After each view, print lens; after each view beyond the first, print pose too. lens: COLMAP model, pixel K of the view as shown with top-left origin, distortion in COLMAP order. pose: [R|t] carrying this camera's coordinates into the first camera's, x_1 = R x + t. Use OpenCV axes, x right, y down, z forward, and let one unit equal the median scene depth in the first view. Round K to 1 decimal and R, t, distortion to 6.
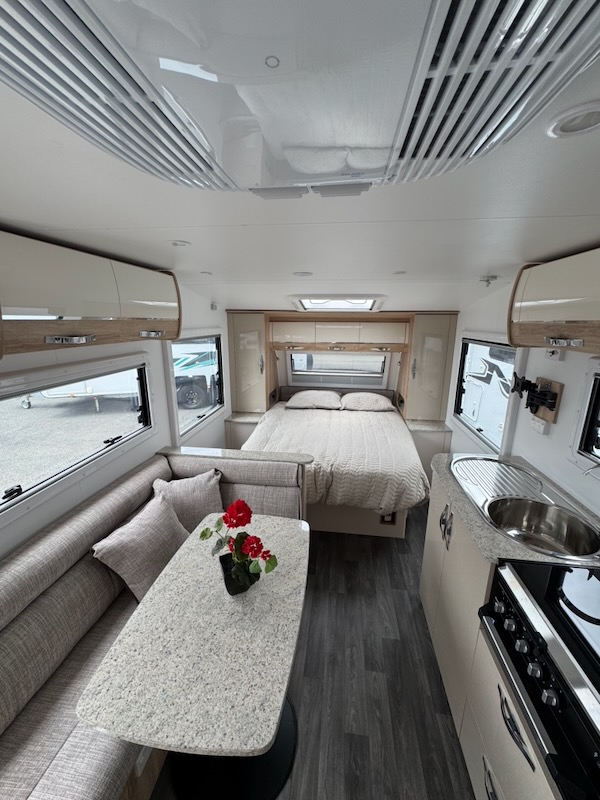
lens RADIAL K [[320.8, 0, 295.1], [0, 320.8, 402.6], [0, 0, 1]] dist [-0.000375, -0.000105]
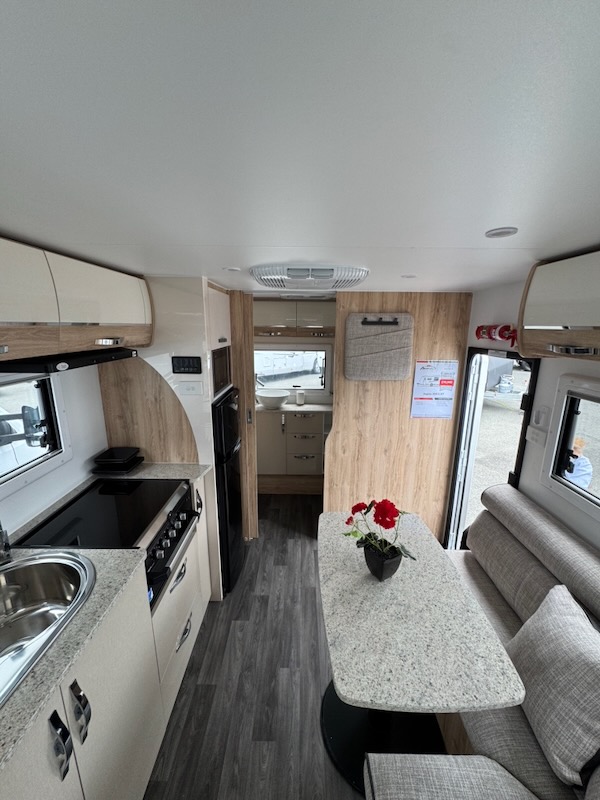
lens RADIAL K [[306.2, 0, 294.9], [0, 306.2, 400.6], [0, 0, 1]] dist [-0.001481, -0.000165]
pose [[-0.992490, 0.011342, -0.121797, 0.215991], [-0.050318, 0.869696, 0.491015, -0.383530], [0.111496, 0.493457, -0.862595, 1.420056]]
